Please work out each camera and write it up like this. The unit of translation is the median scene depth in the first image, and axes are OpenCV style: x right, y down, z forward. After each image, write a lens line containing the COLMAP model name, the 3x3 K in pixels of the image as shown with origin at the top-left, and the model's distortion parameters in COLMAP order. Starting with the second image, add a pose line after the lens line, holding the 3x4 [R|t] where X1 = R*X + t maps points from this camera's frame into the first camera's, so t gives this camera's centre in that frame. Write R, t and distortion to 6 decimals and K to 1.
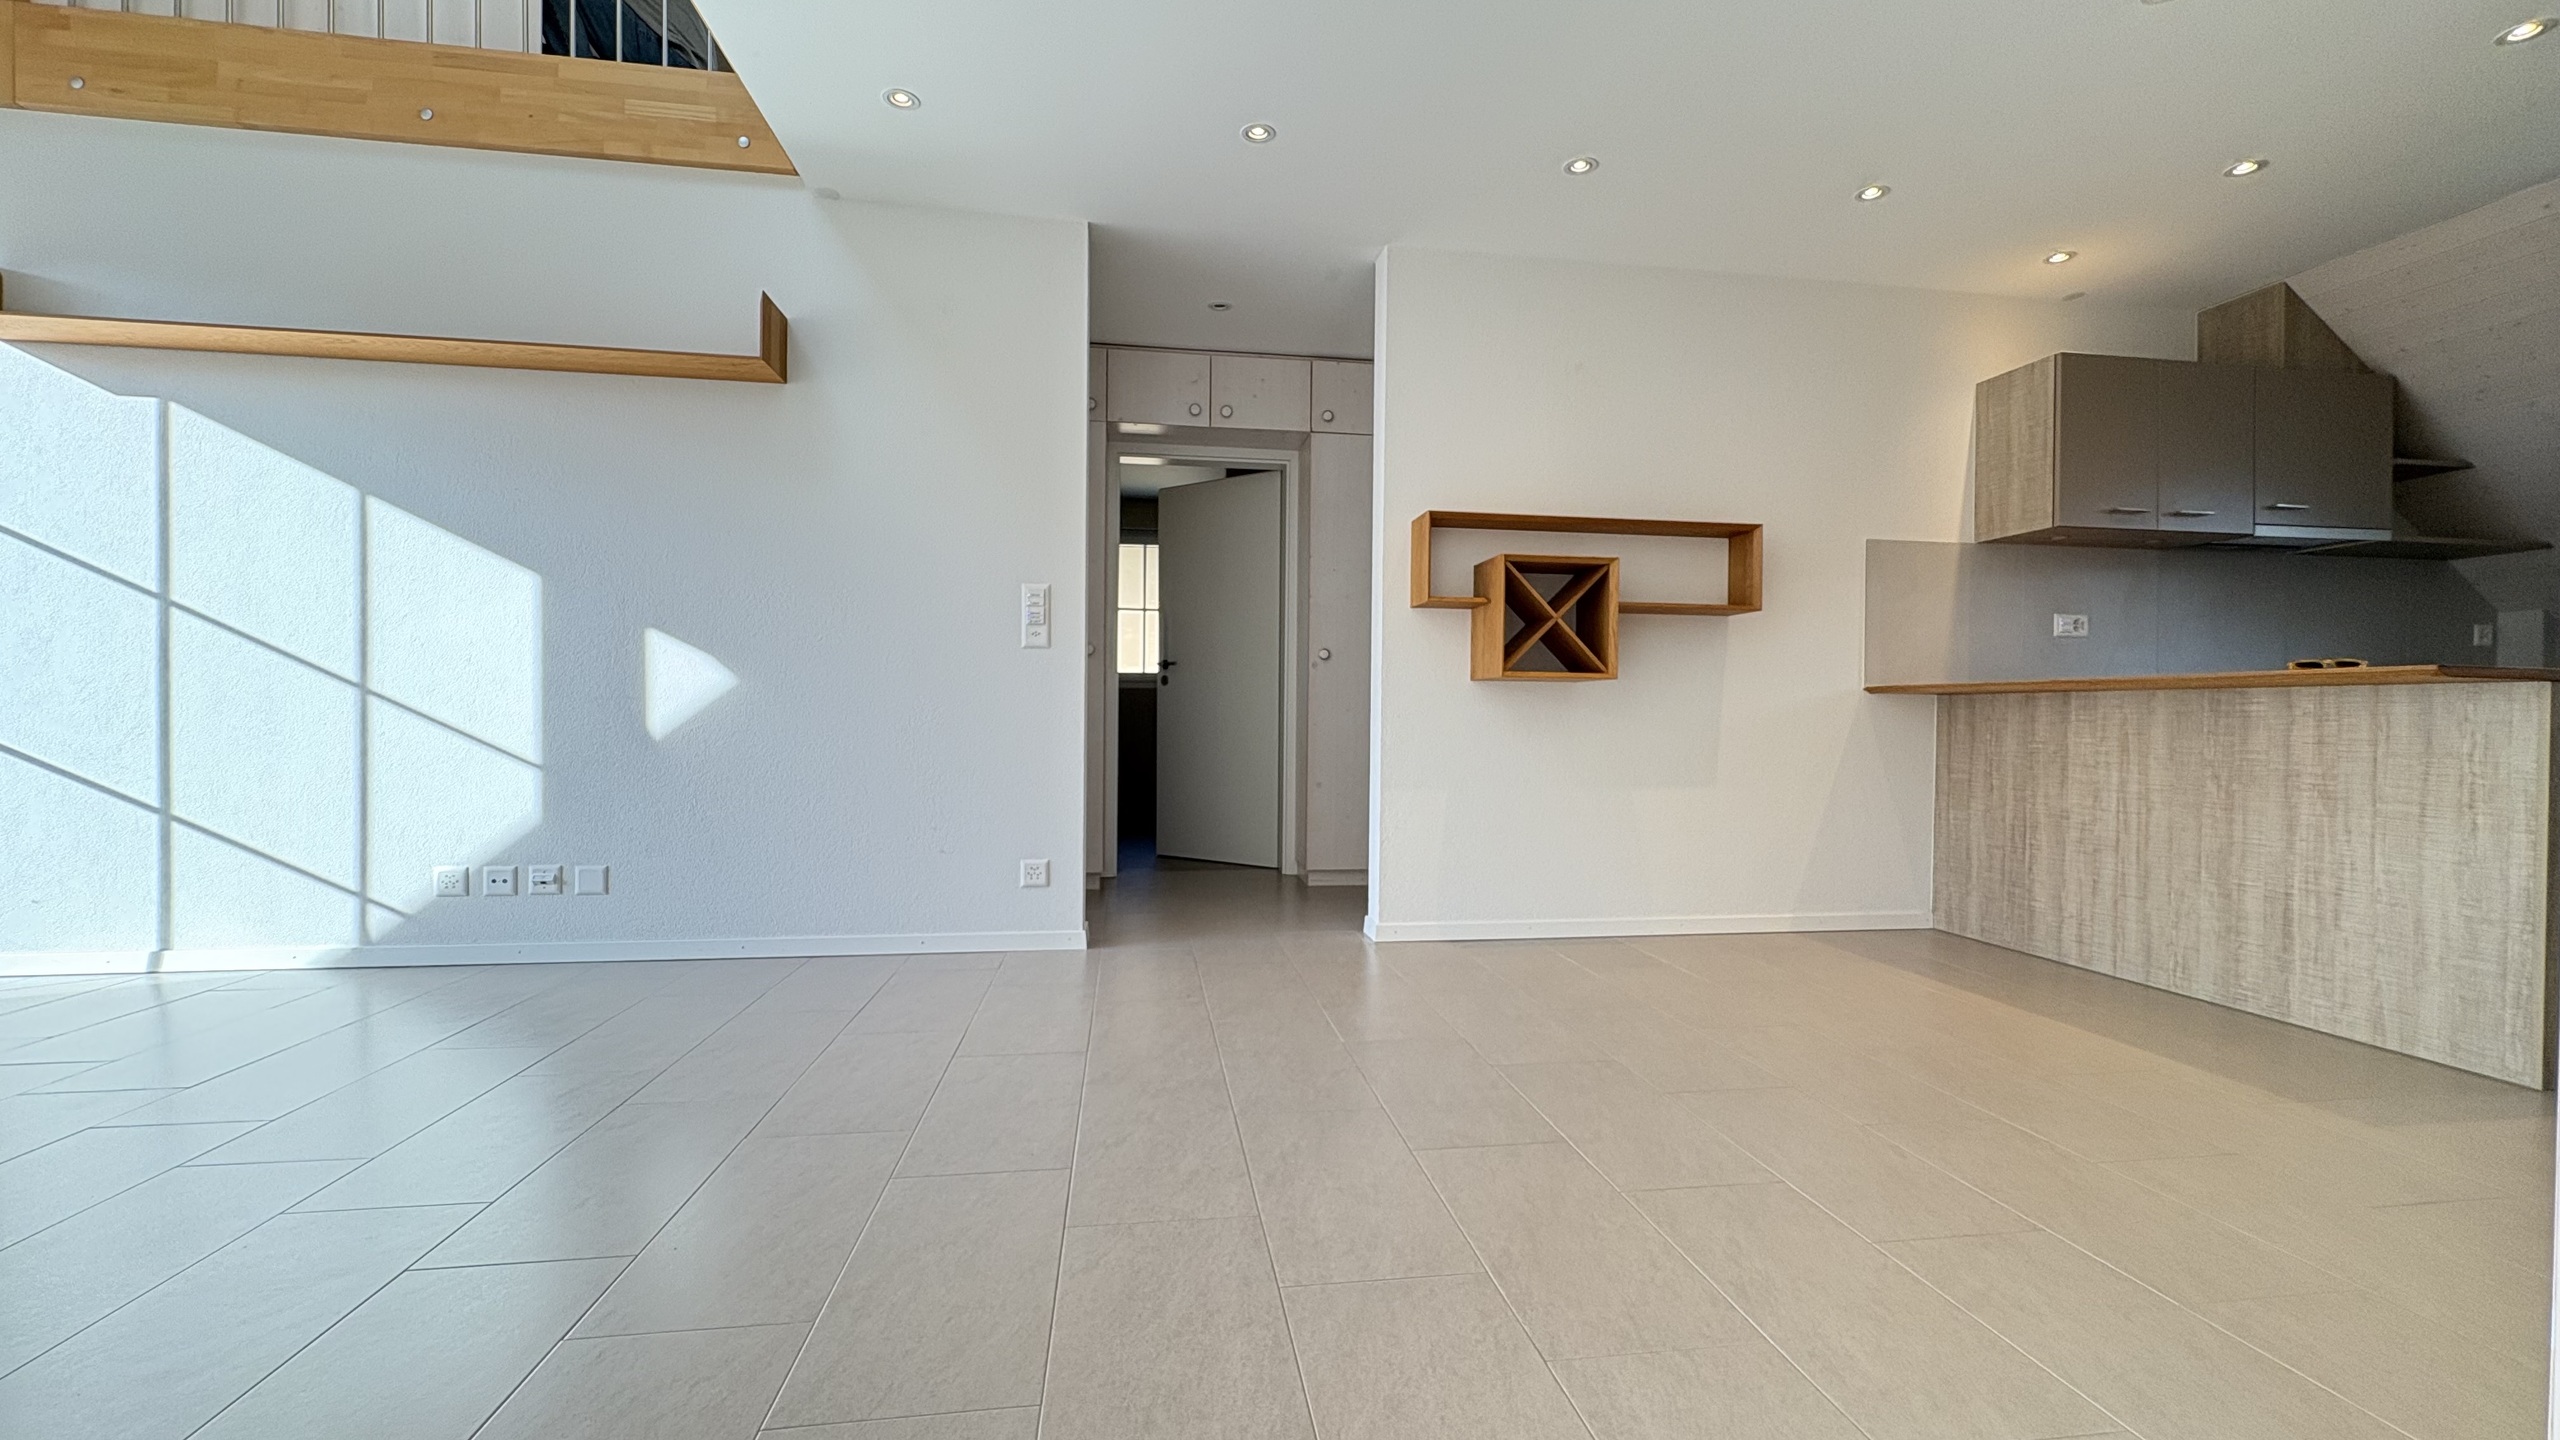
lens RADIAL K [[1016.4, 0, 1281.6], [0, 1016.4, 724.9], [0, 0, 1]] dist [-0.001167, 0.000275]
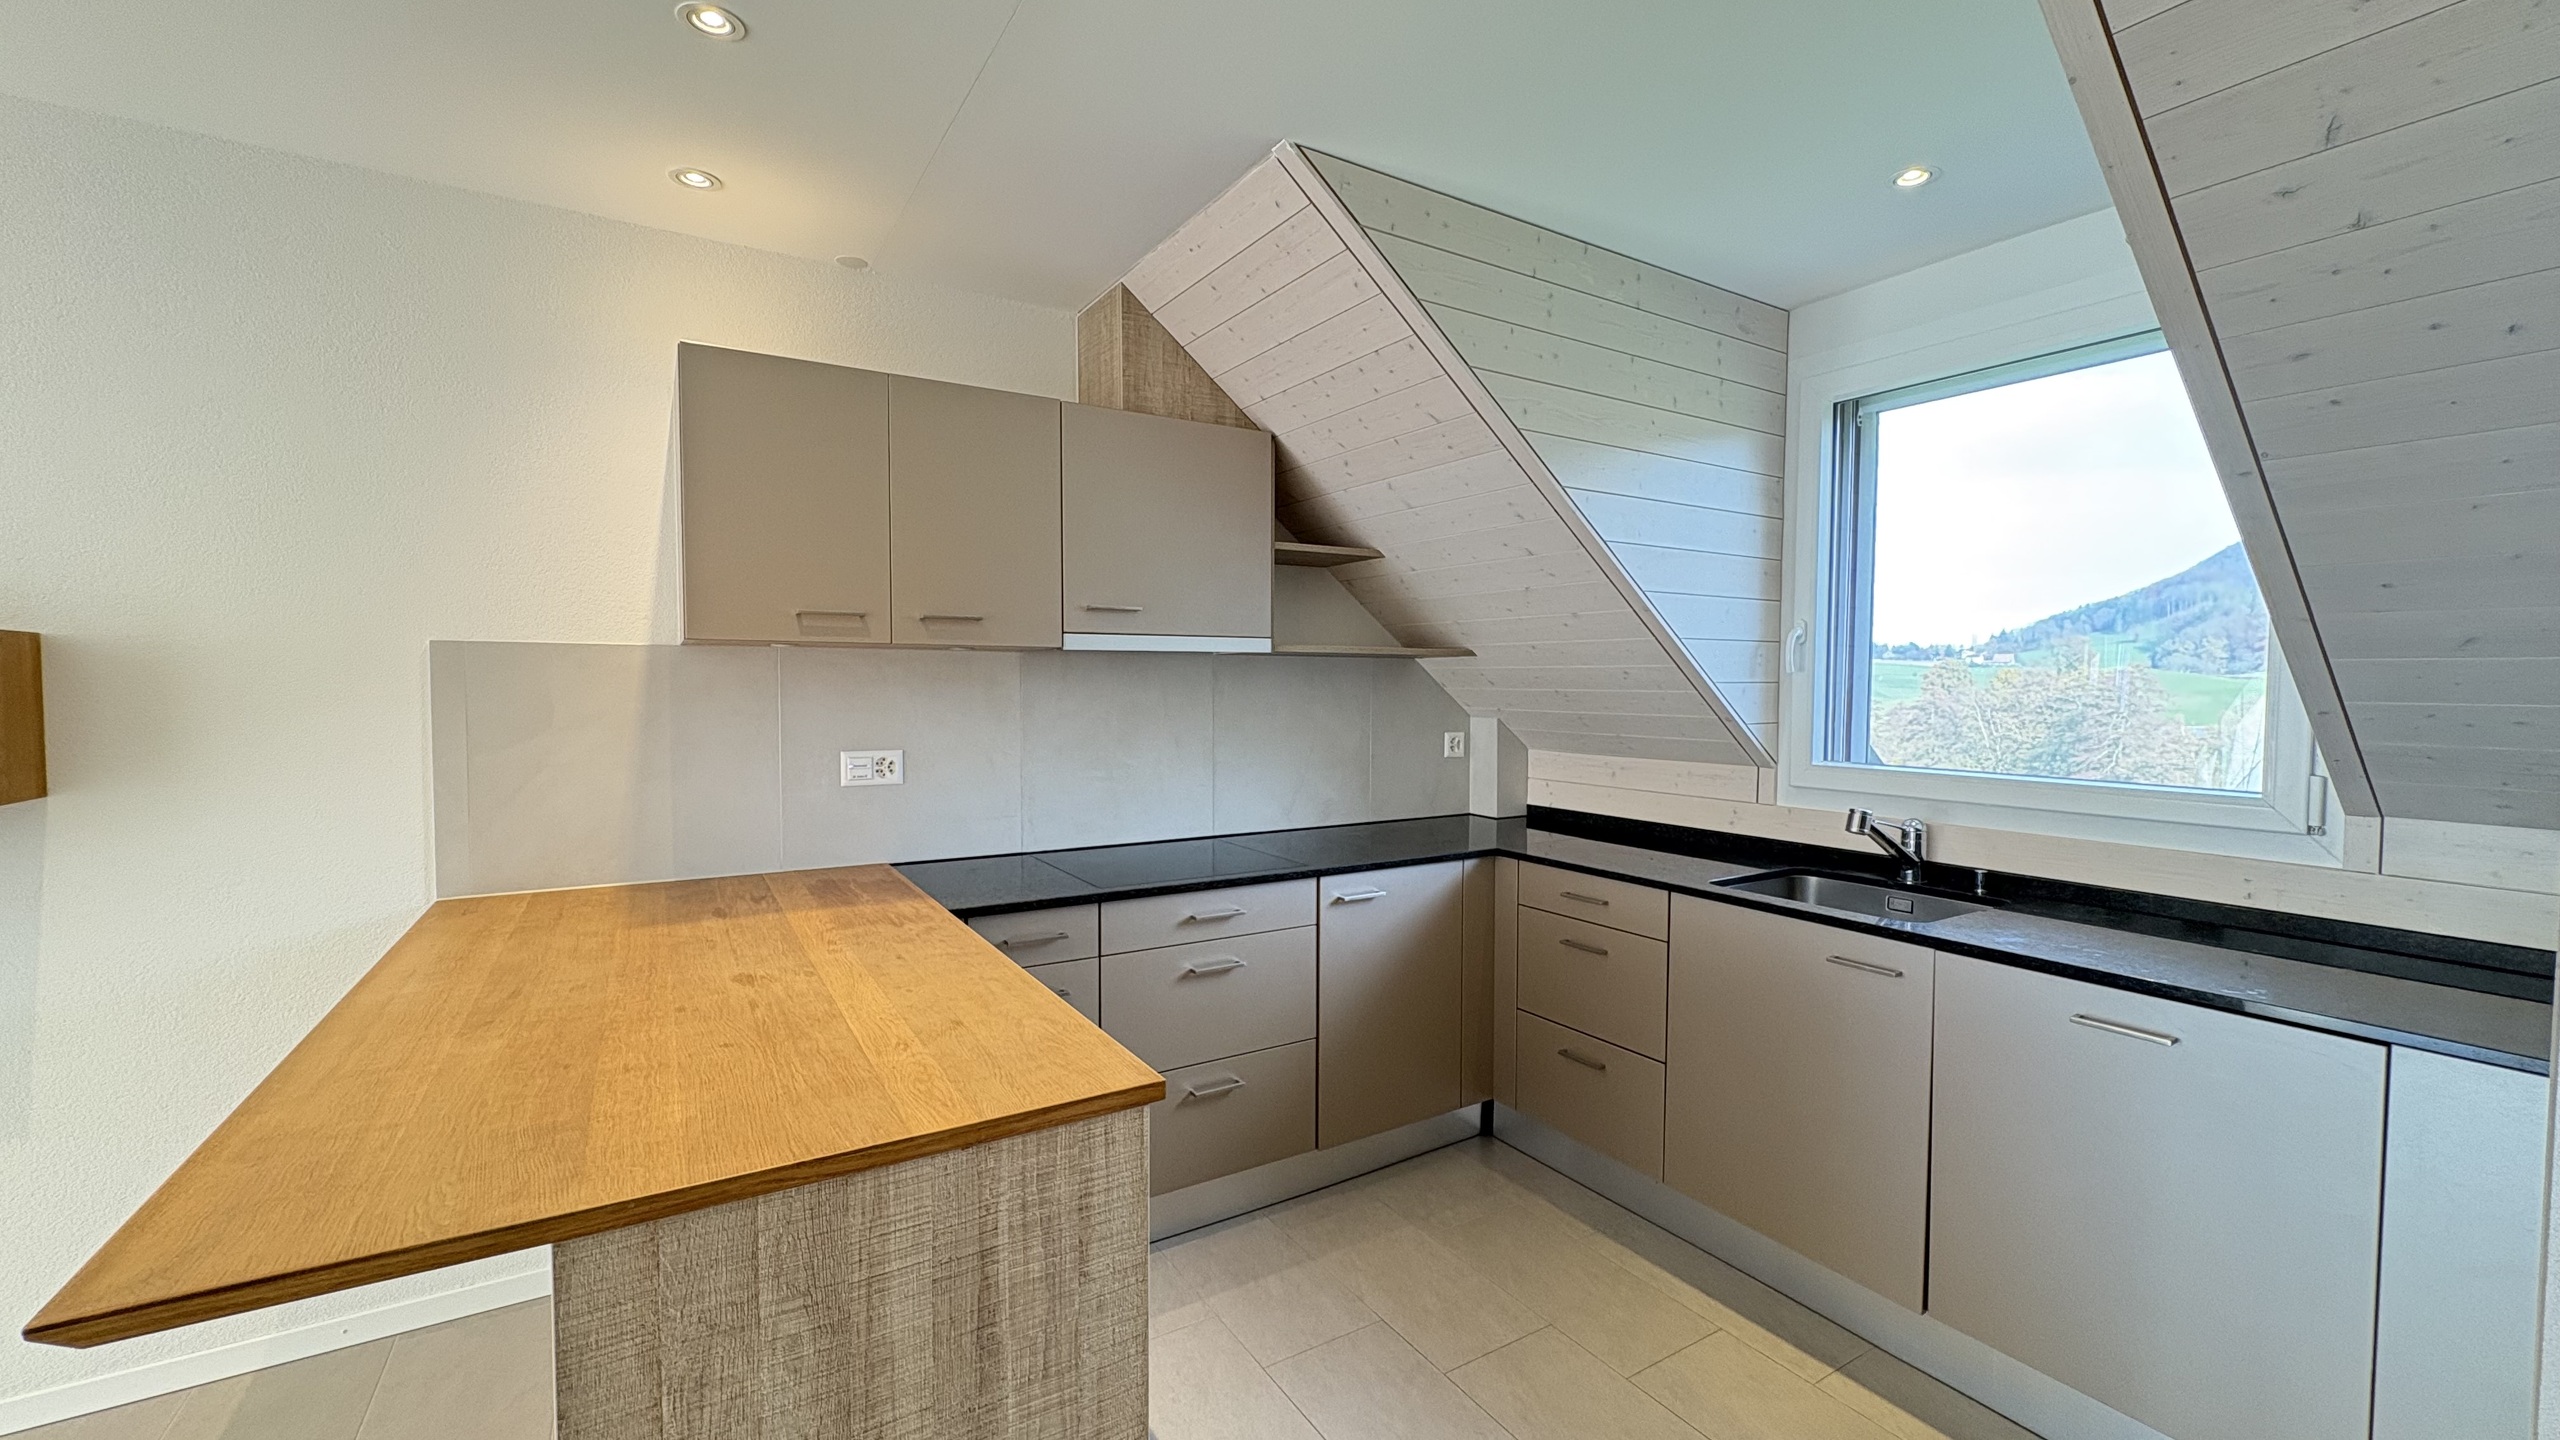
lens RADIAL K [[1016.4, 0, 1281.6], [0, 1016.4, 724.9], [0, 0, 1]] dist [-0.001167, 0.000275]
pose [[0.918821, -0.023060, 0.394000, 0.895606], [0.009065, 0.999261, 0.037346, -0.174268], [-0.394570, -0.030743, 0.918351, 0.338186]]
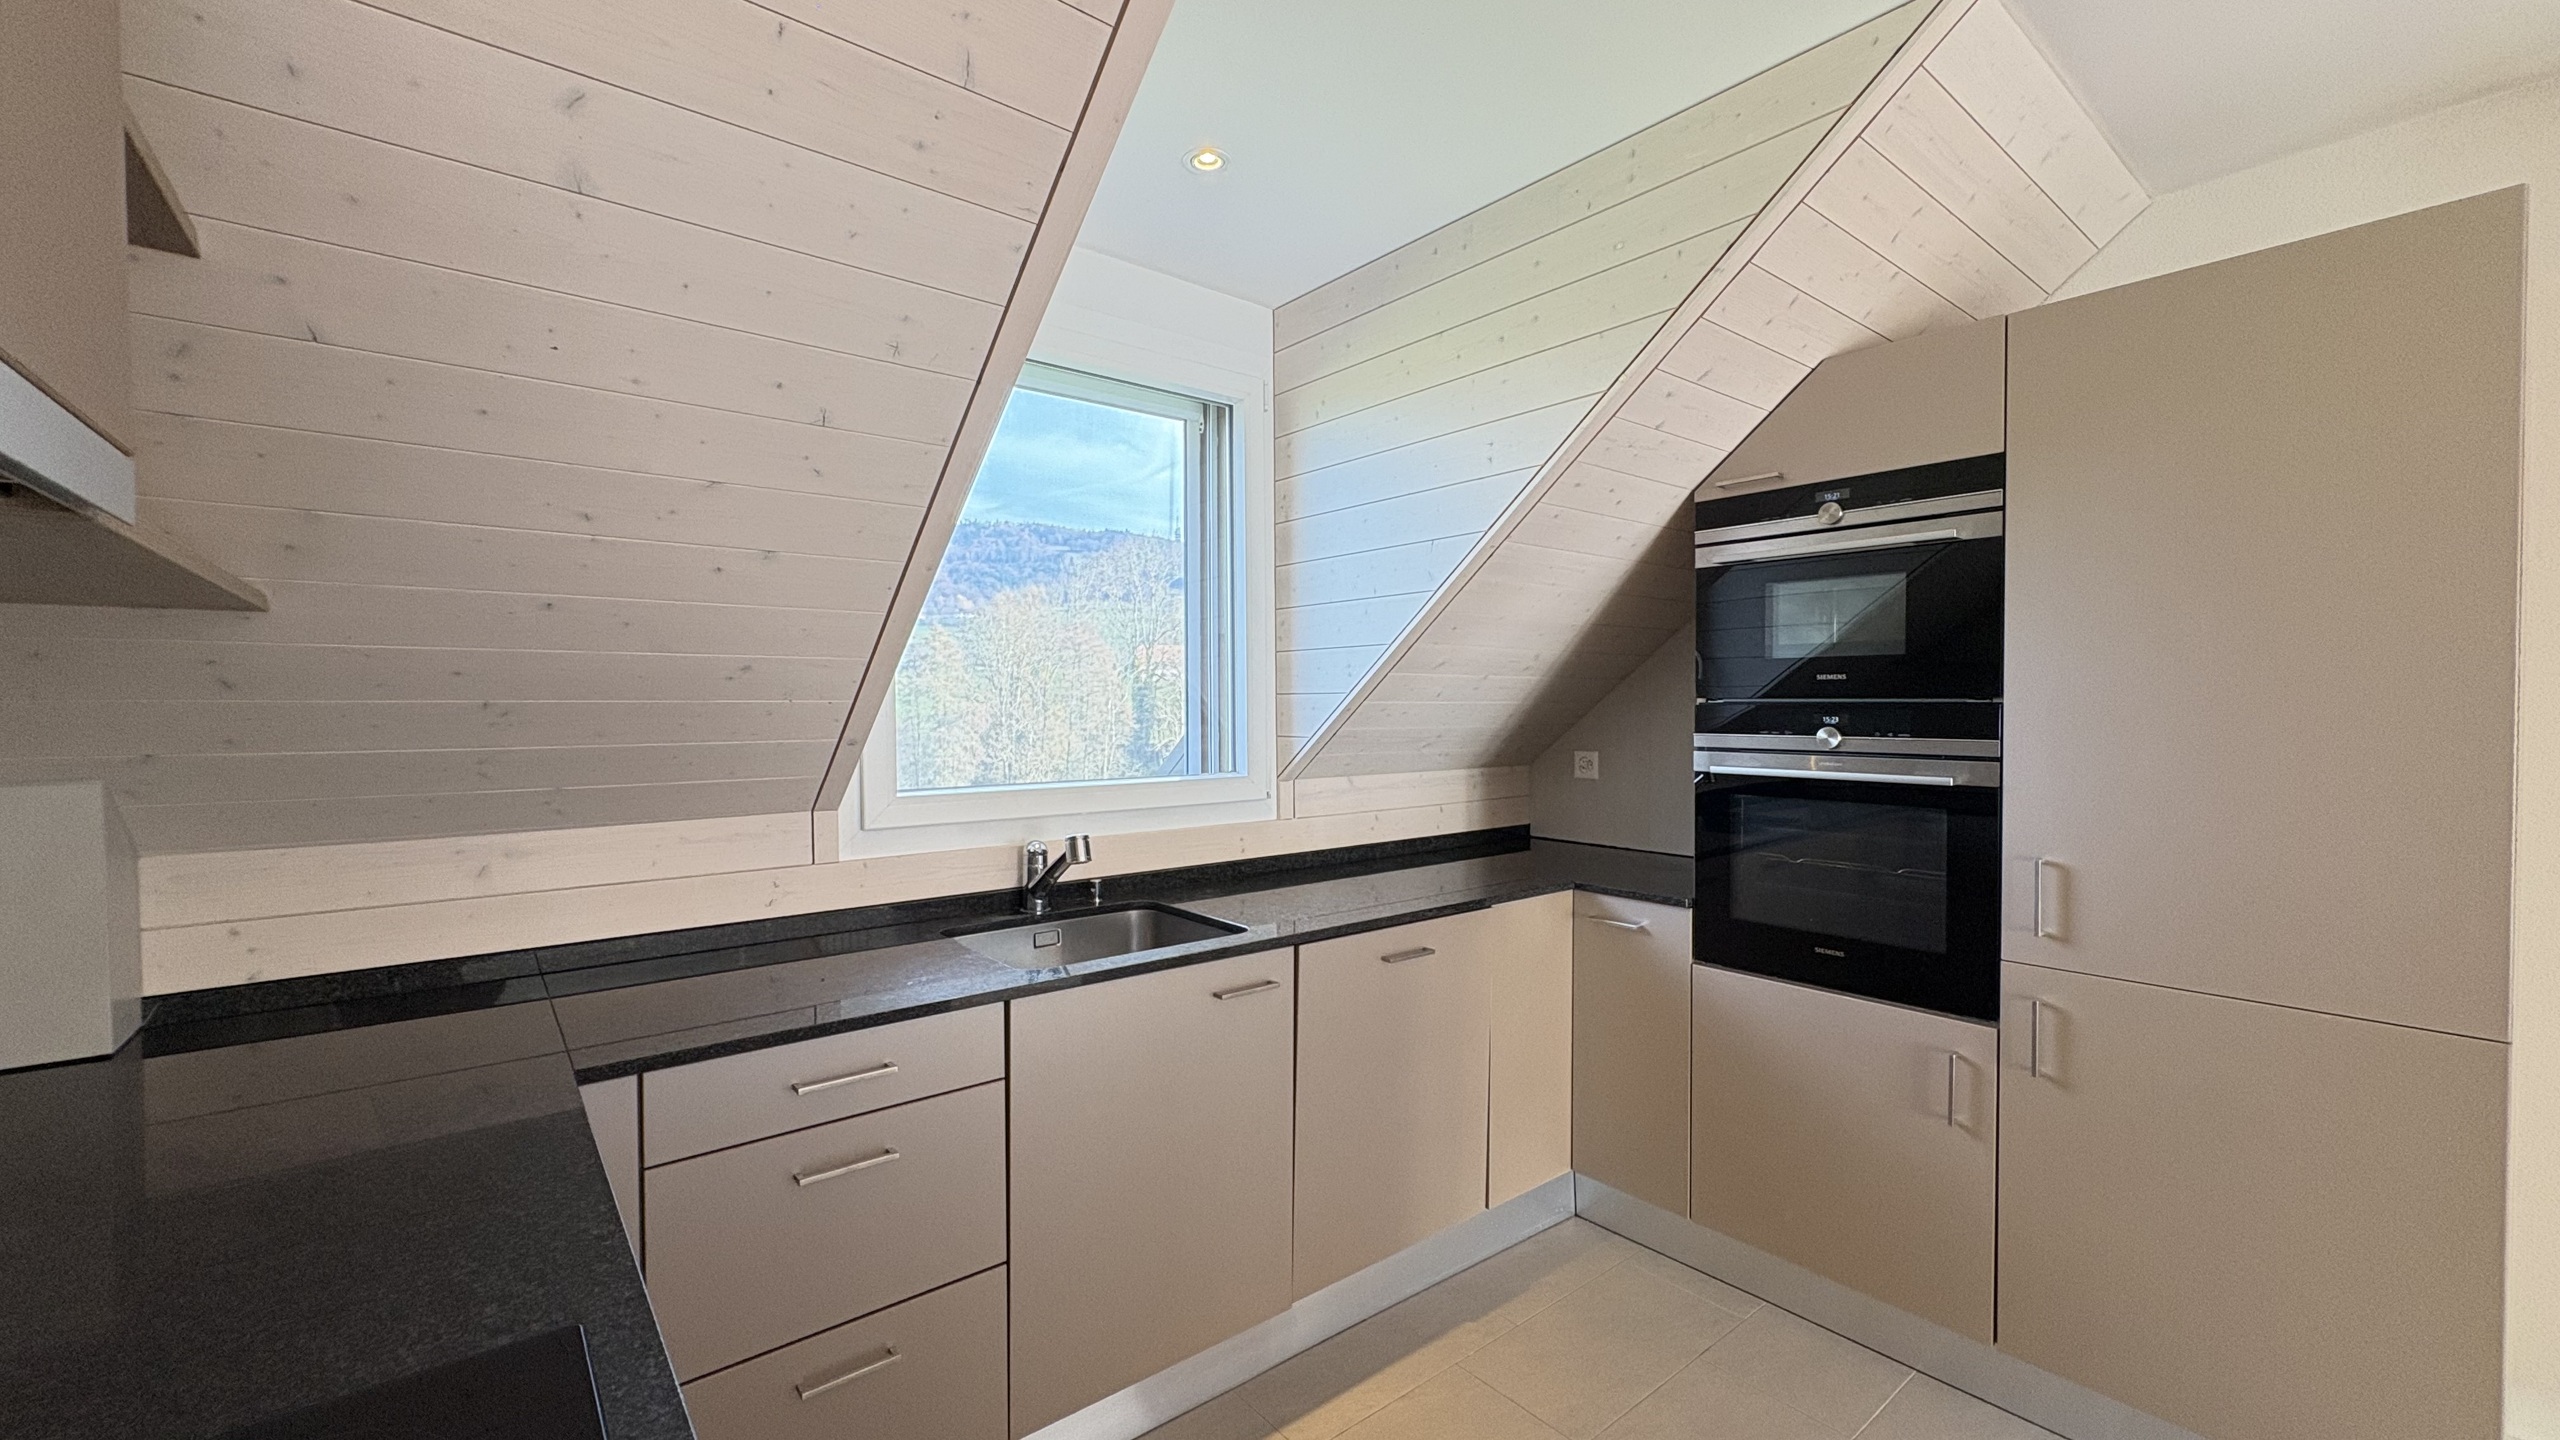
lens RADIAL K [[1016.4, 0, 1281.6], [0, 1016.4, 724.9], [0, 0, 1]] dist [-0.001167, 0.000275]
pose [[-0.513336, -0.023960, 0.857853, 0.959347], [0.007291, 0.999452, 0.032278, -0.169932], [-0.858157, 0.022824, -0.512880, 1.036696]]
